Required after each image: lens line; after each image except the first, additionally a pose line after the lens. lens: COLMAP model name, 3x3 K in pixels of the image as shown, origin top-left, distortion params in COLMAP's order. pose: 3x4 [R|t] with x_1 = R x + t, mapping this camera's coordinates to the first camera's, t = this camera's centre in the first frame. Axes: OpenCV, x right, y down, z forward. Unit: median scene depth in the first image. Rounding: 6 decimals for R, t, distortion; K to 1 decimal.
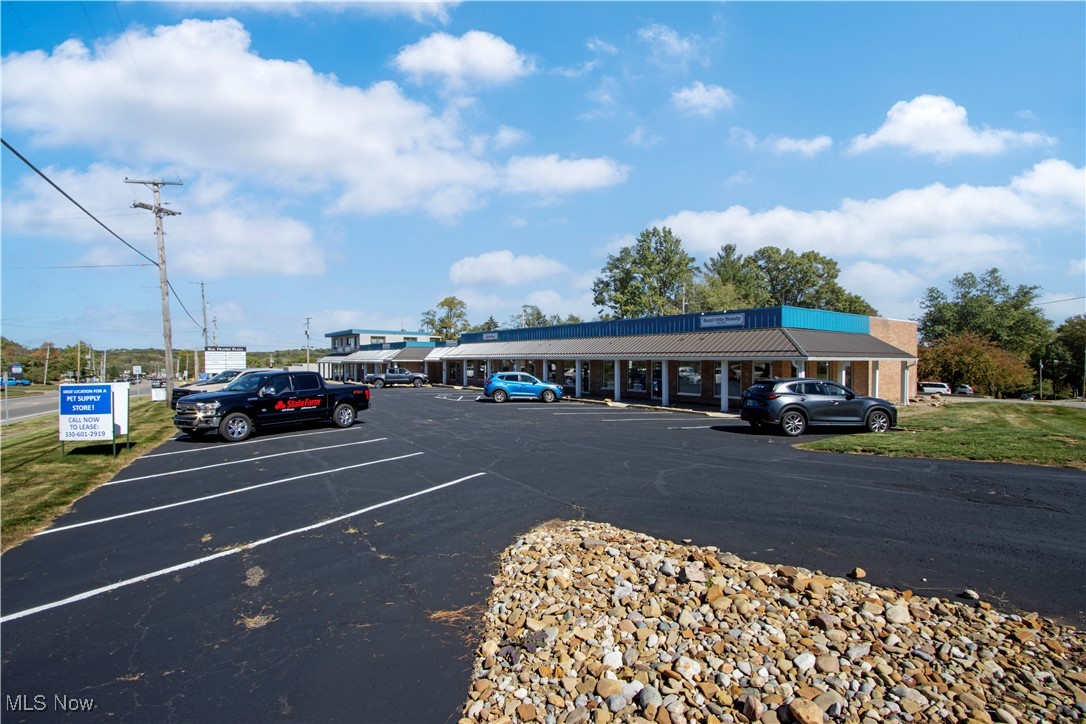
lens RADIAL K [[507.3, 0, 543.0], [0, 507.3, 362.0], [0, 0, 1]] dist [-0.022053, 0.005758]
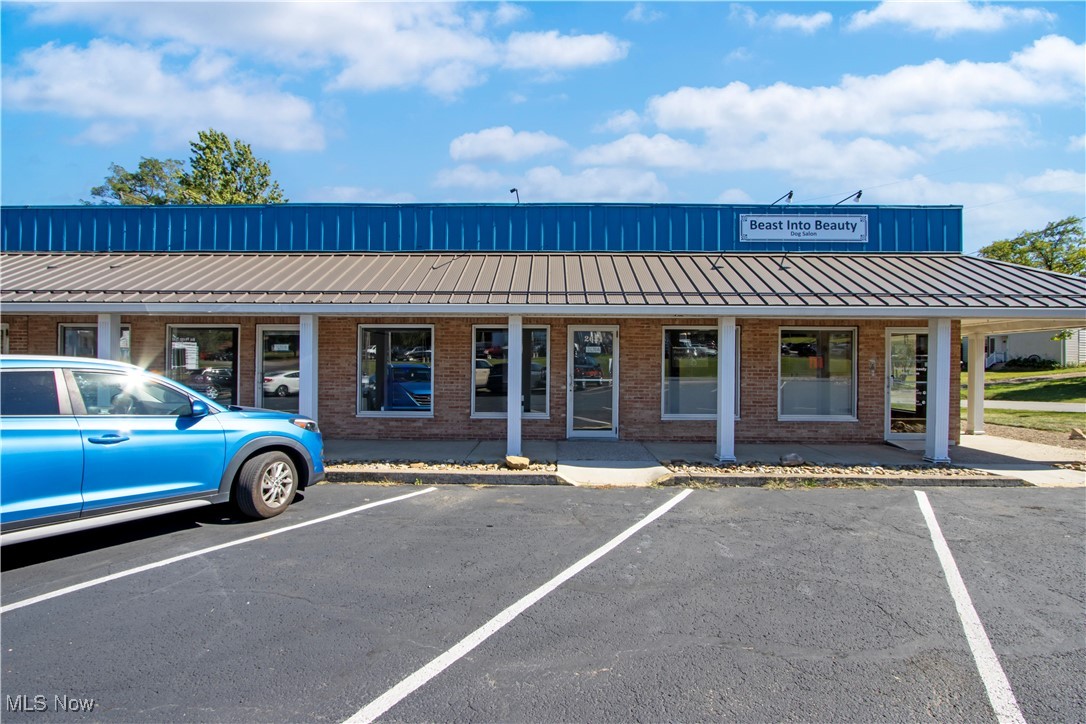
lens RADIAL K [[489.5, 0, 575.5], [0, 489.5, 363.9], [0, 0, 1]] dist [-0.021246, 0.000480]
pose [[0.554814, -0.011791, 0.831891, -0.086106], [0.008407, 0.999928, 0.008566, 0.024668], [-0.831932, 0.002241, 0.554873, 0.884985]]
